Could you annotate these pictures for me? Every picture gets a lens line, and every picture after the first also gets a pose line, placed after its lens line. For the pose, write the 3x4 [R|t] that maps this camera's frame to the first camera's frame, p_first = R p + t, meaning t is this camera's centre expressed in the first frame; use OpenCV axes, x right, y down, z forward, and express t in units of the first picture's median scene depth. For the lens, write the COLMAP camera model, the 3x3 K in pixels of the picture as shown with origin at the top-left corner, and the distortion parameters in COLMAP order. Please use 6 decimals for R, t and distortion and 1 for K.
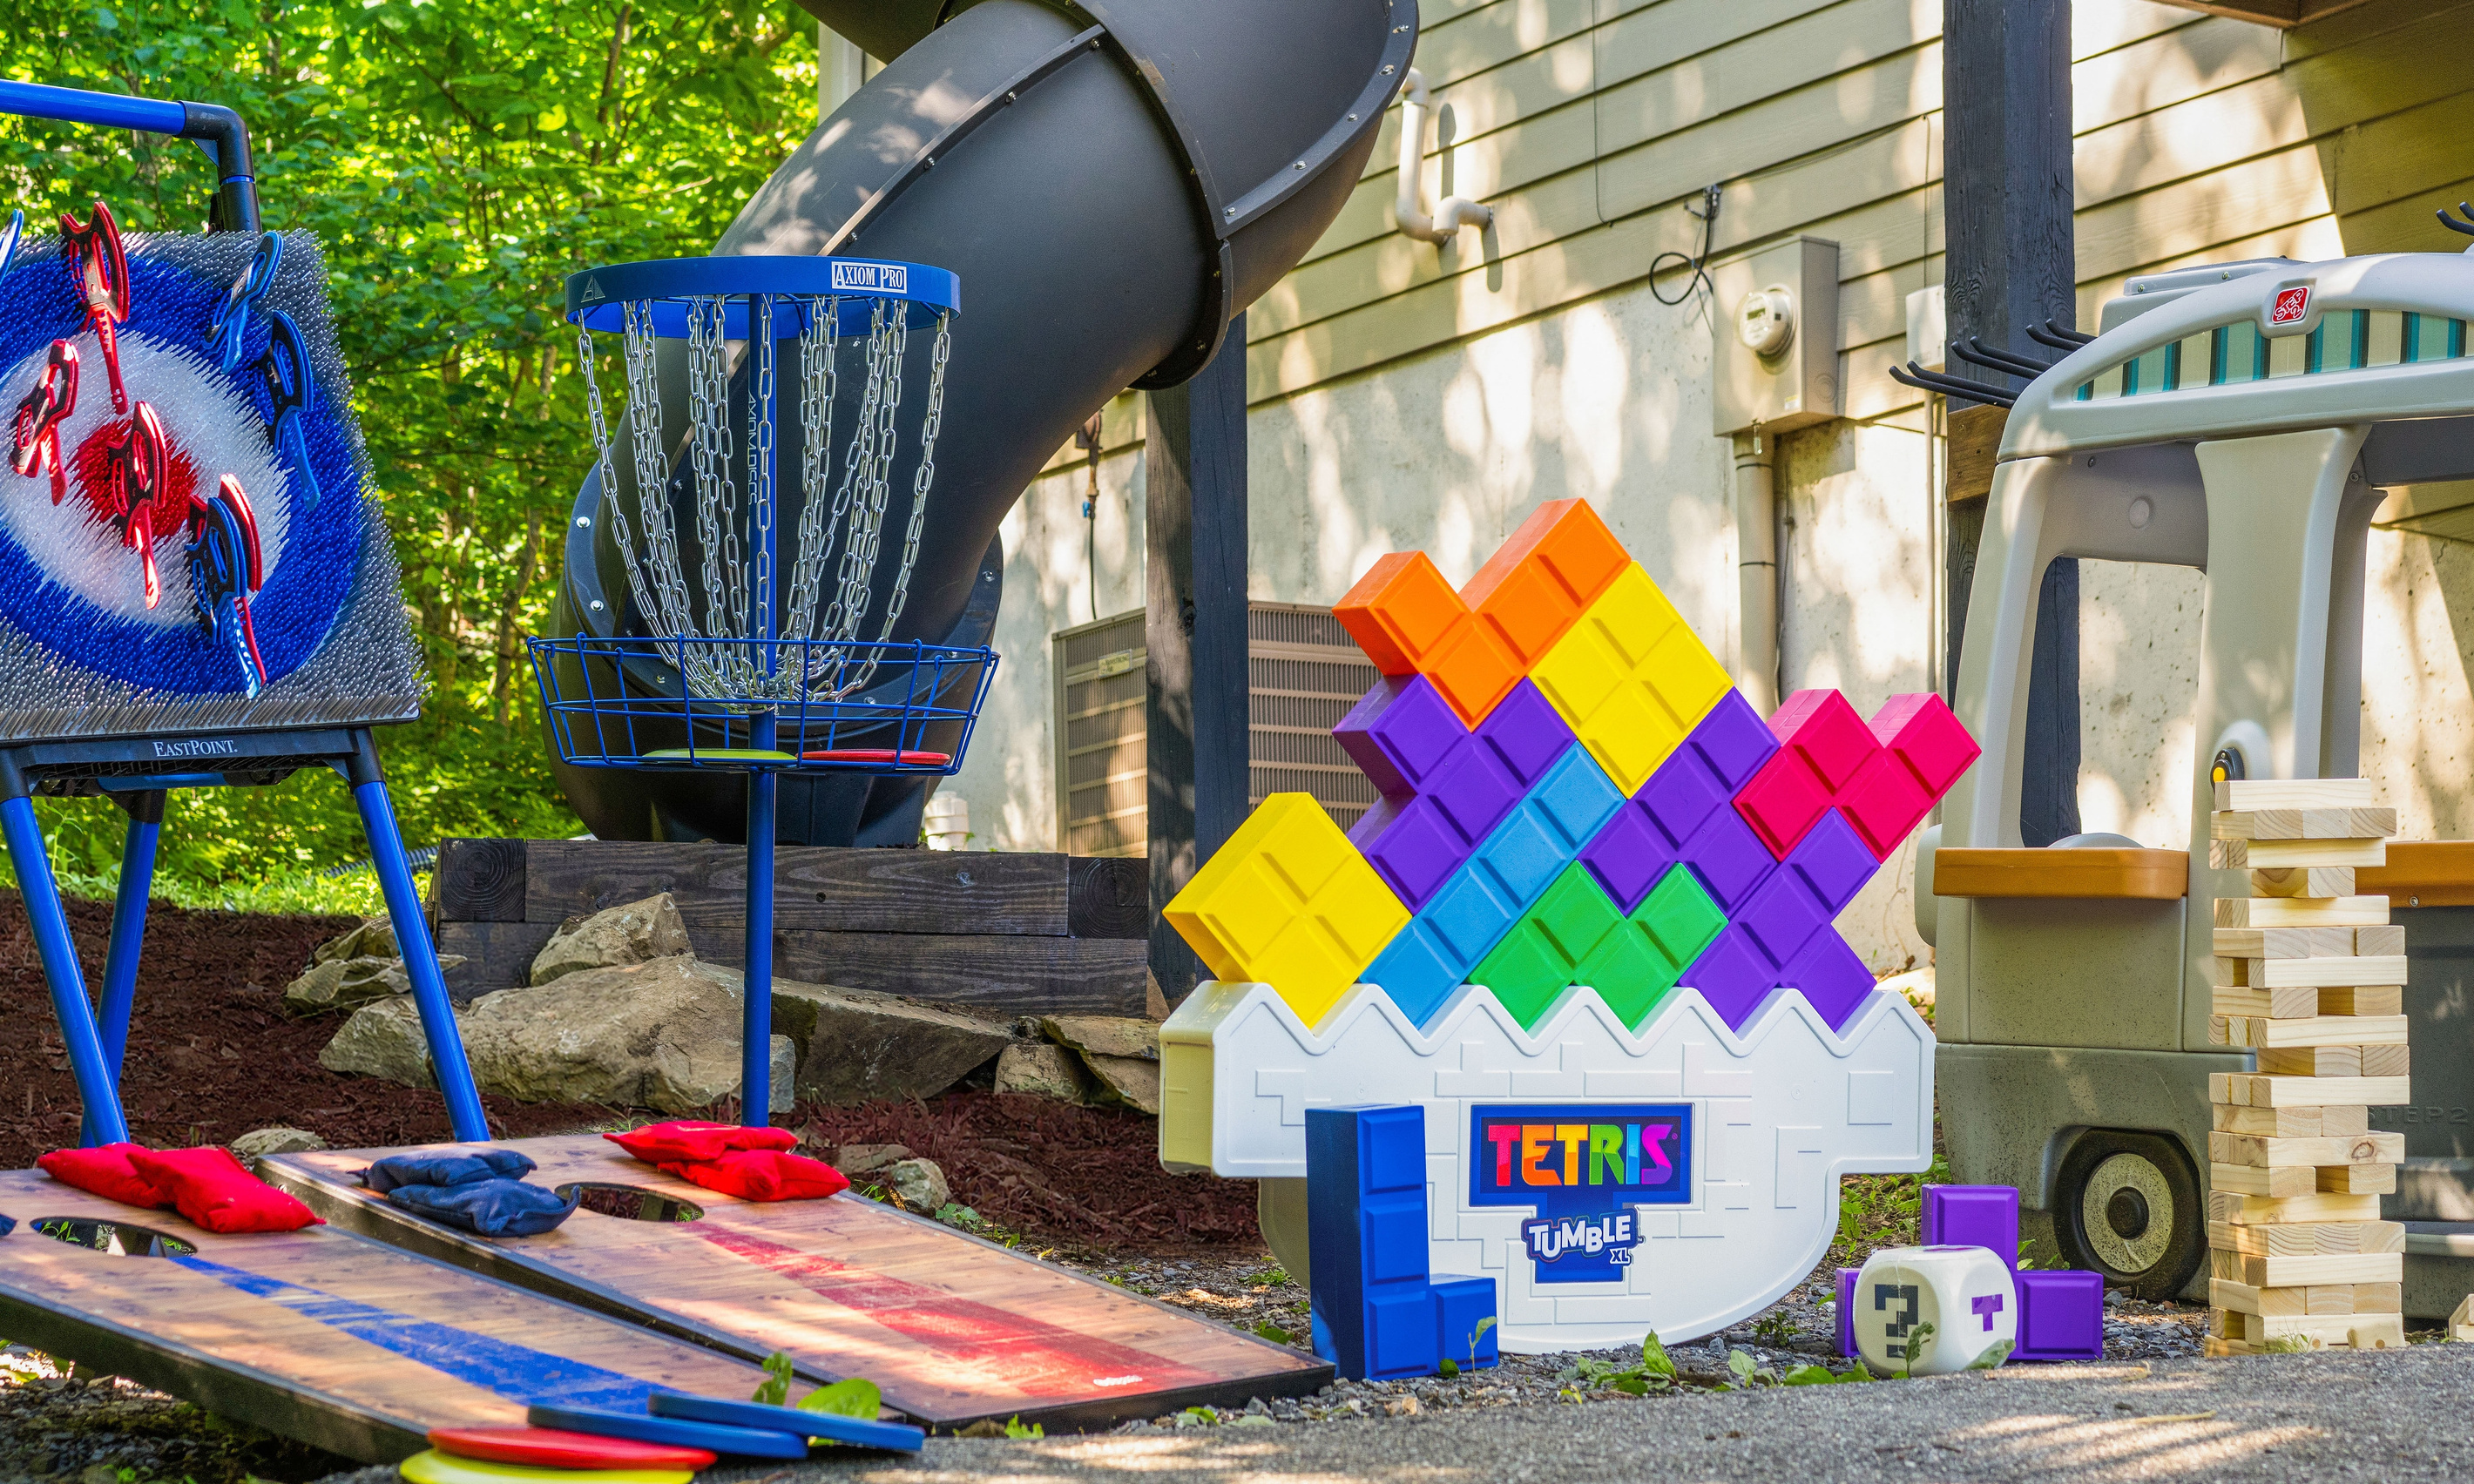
lens RADIAL K [[3717.8, 0, 1237.0], [0, 3717.8, 742.0], [0, 0, 1]] dist [0.011050, 0.075447]
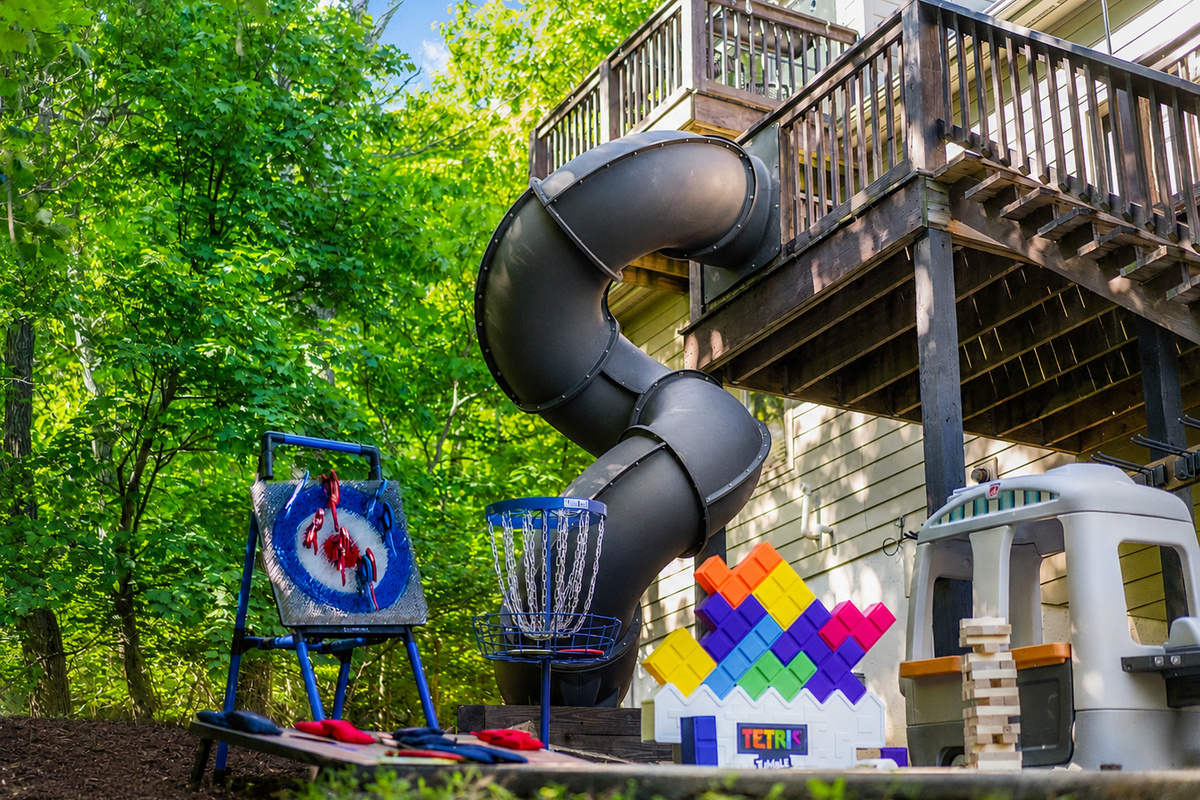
lens RADIAL K [[1005.4, 0, 600.0], [0, 1005.4, 400.0], [0, 0, 1]] dist [0.009198, 0.004811]
pose [[0.999656, -0.025983, -0.003665, -0.051805], [0.025124, 0.988047, -0.152089, -0.057152], [0.007573, 0.151944, 0.988360, 0.079128]]
